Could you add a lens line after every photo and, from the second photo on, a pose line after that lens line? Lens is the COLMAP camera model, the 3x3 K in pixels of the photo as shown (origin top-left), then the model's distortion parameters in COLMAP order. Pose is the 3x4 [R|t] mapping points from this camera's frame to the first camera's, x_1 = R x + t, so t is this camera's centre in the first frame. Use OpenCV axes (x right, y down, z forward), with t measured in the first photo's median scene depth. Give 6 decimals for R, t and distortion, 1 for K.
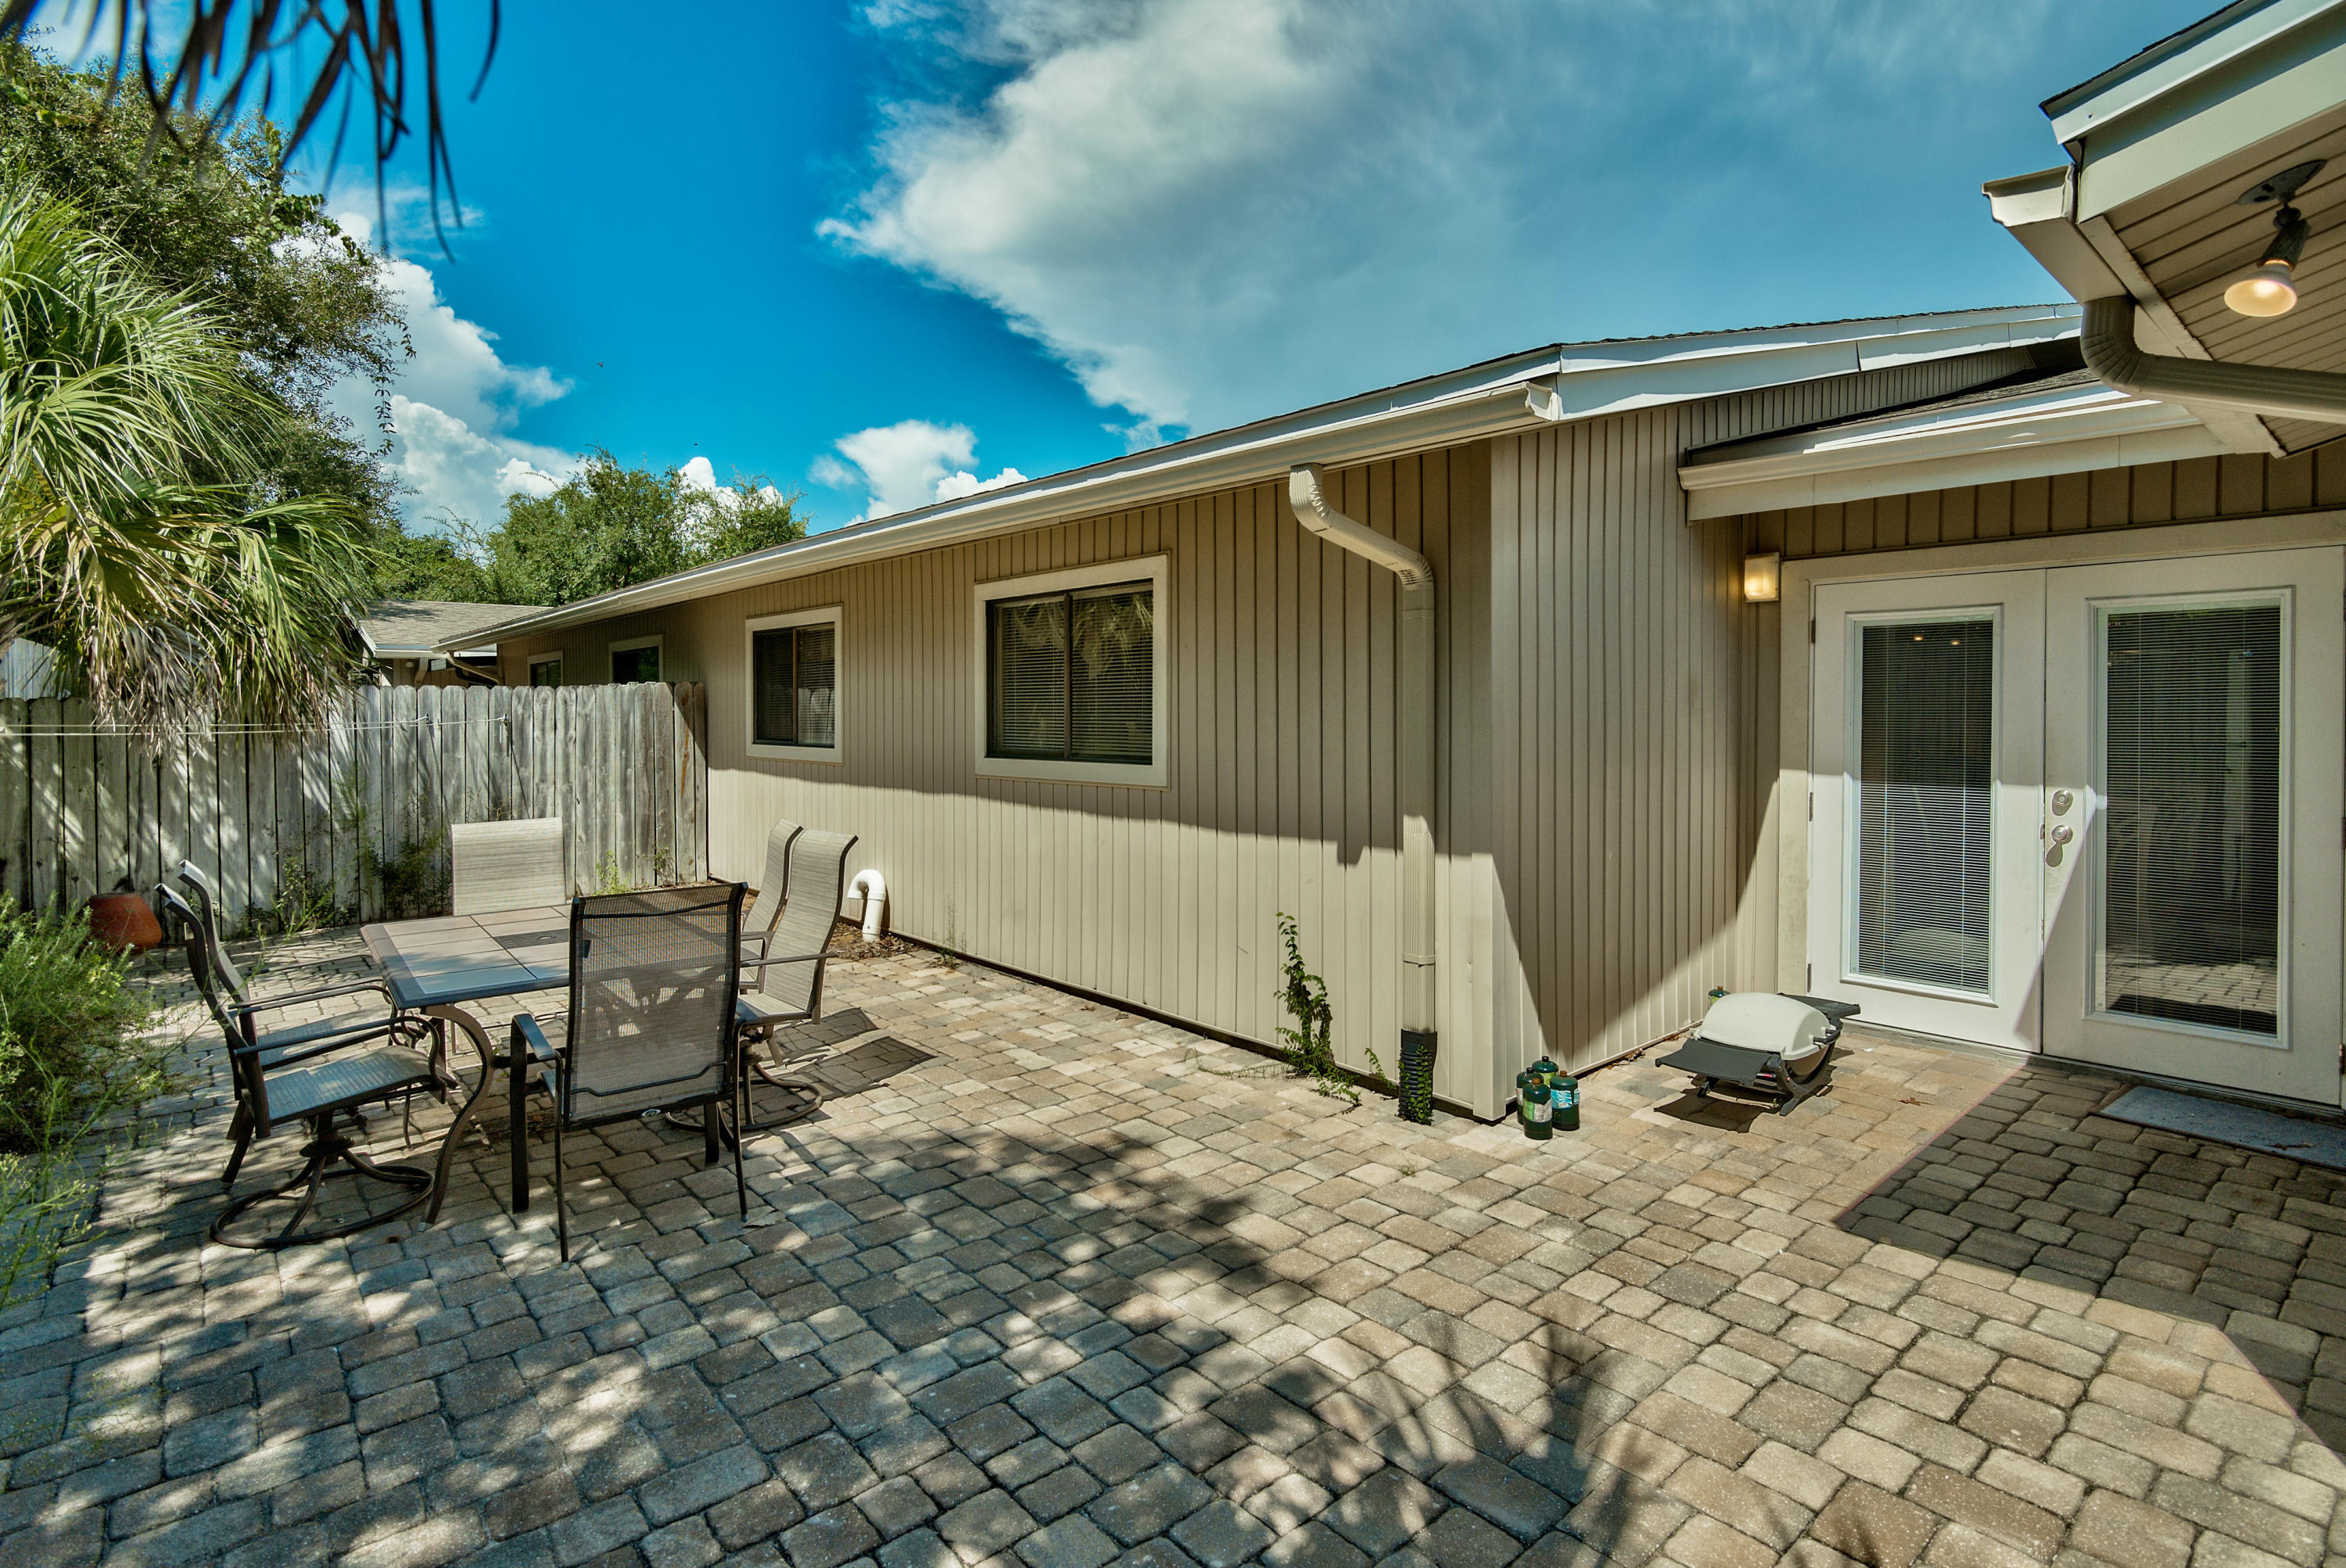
lens RADIAL K [[1131.8, 0, 1183.8], [0, 1131.8, 728.0], [0, 0, 1]] dist [-0.002312, -0.001616]
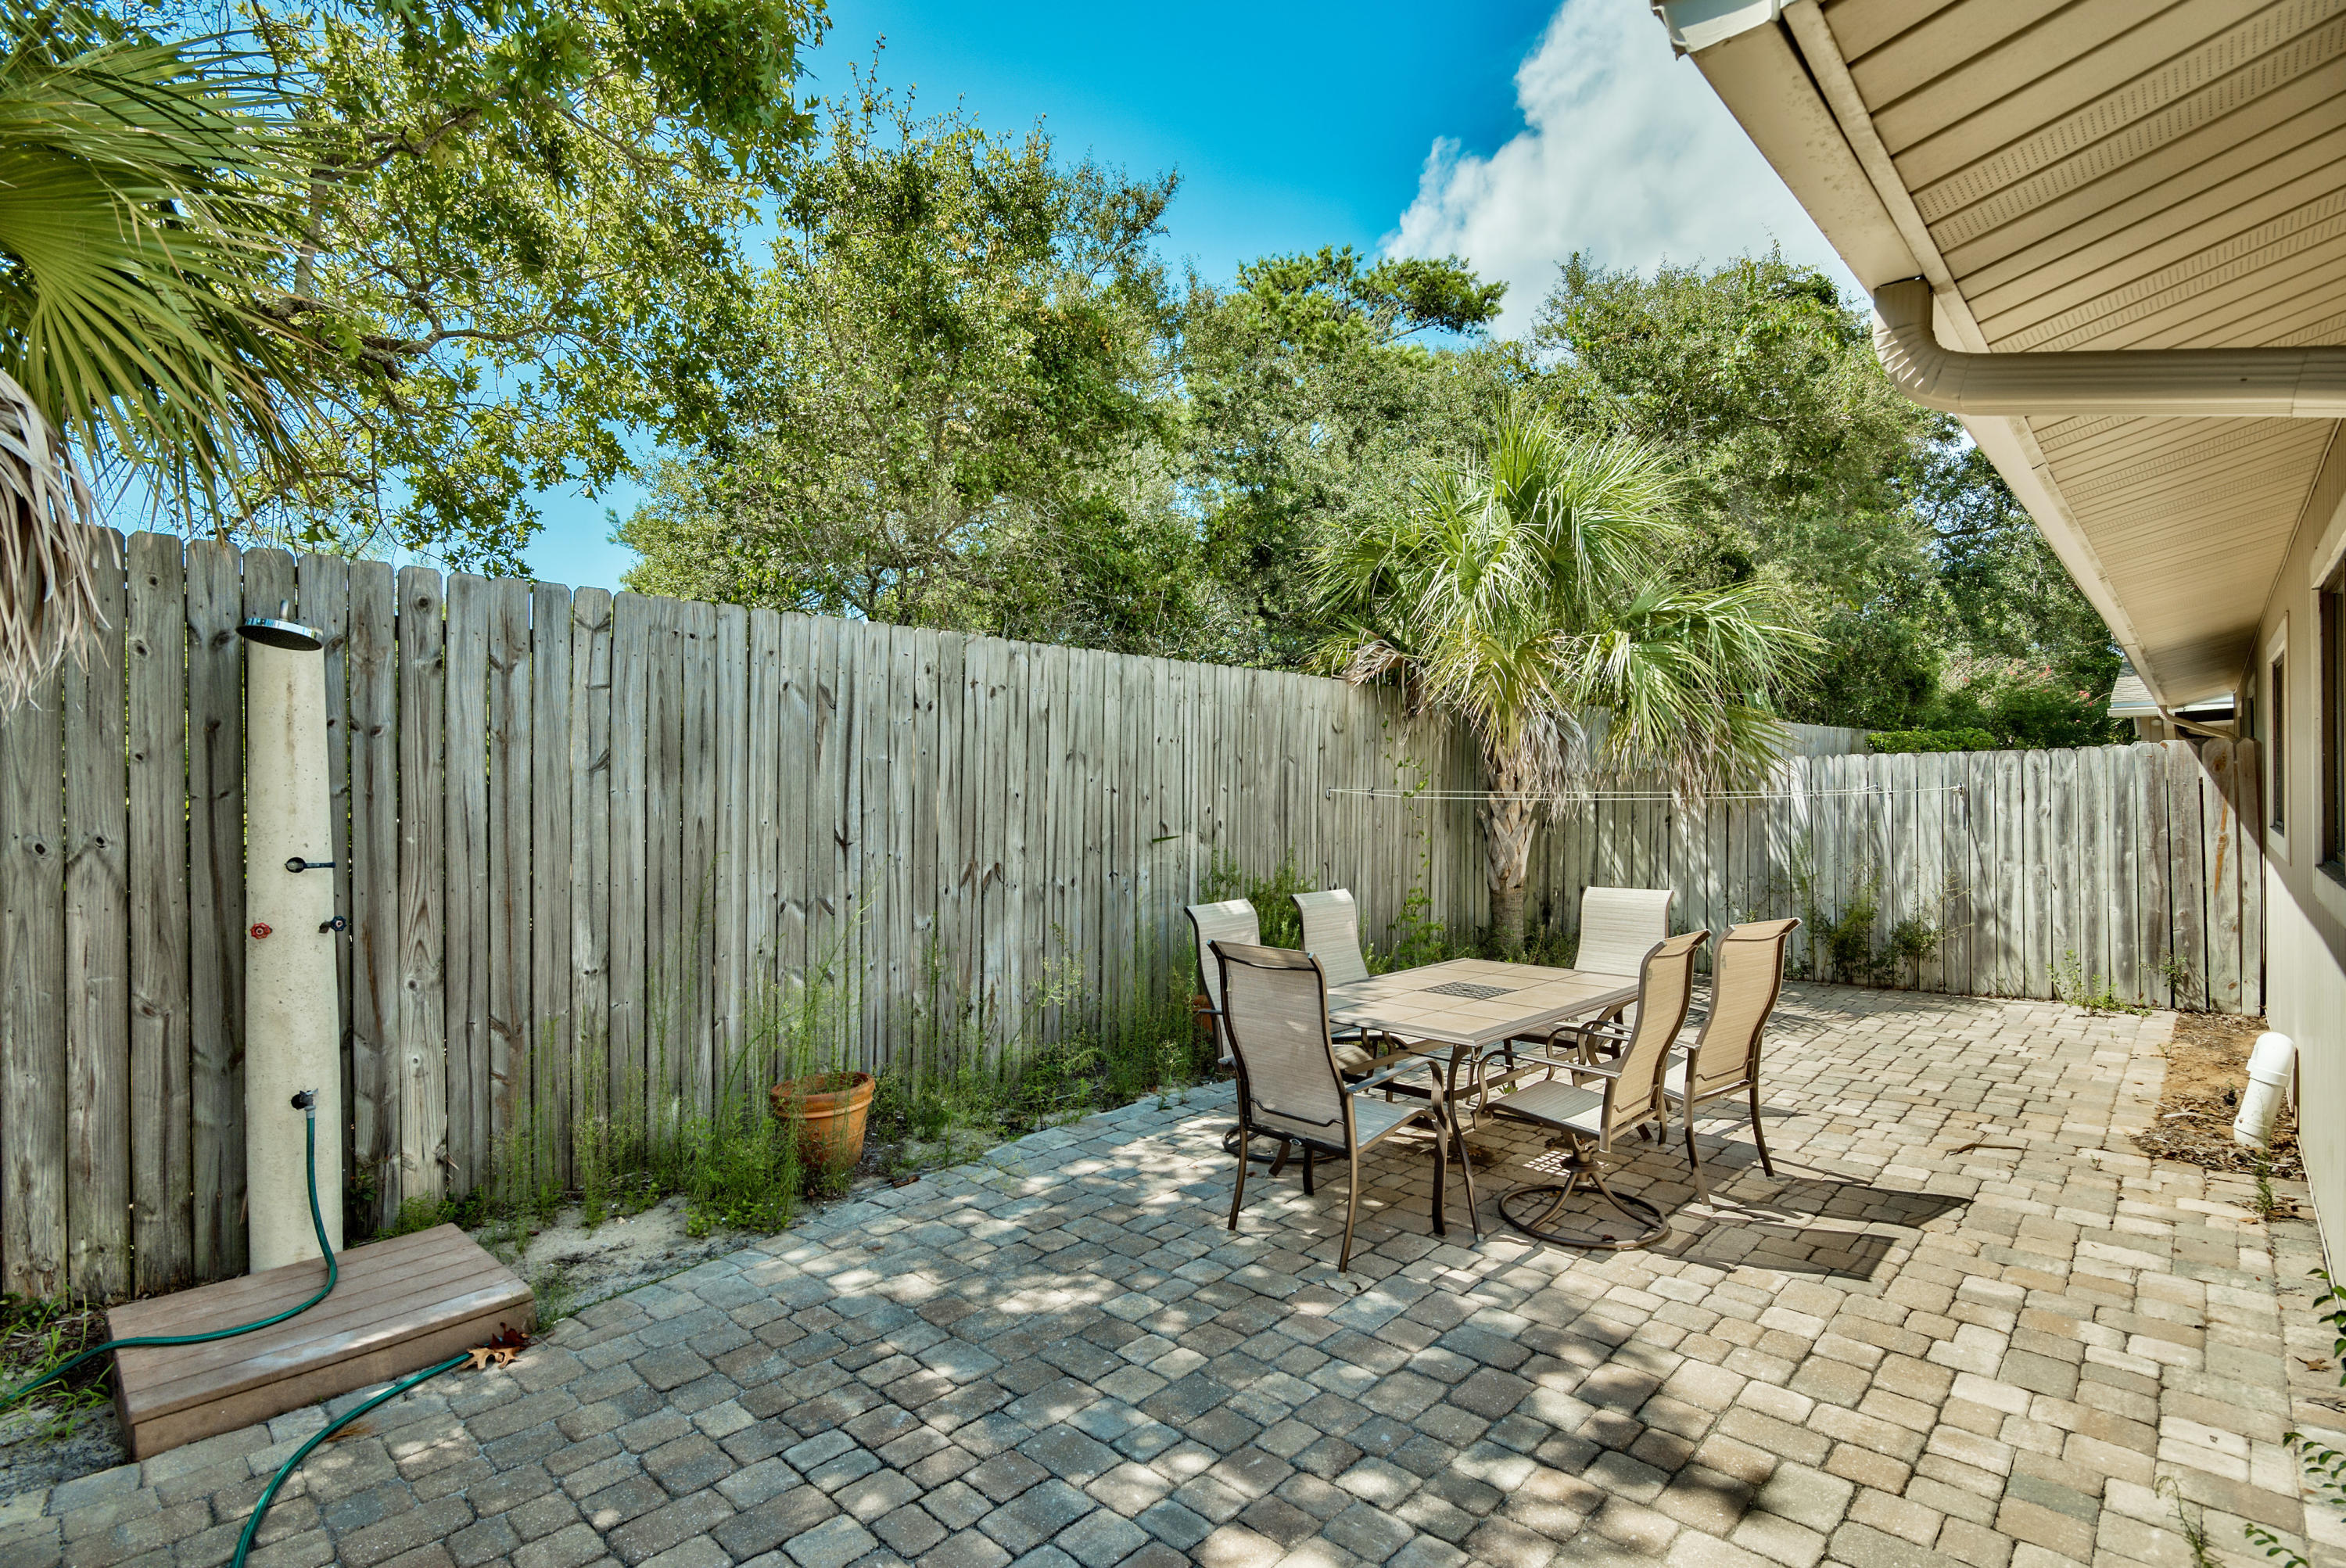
lens RADIAL K [[1131.8, 0, 1174.4], [0, 1131.8, 780.0], [0, 0, 1]] dist [-0.002312, -0.001616]
pose [[0.099548, -0.000745, -0.995032, 0.558570], [-0.007452, 0.999971, -0.001494, -0.019328], [0.995005, 0.007563, 0.099540, 0.648856]]
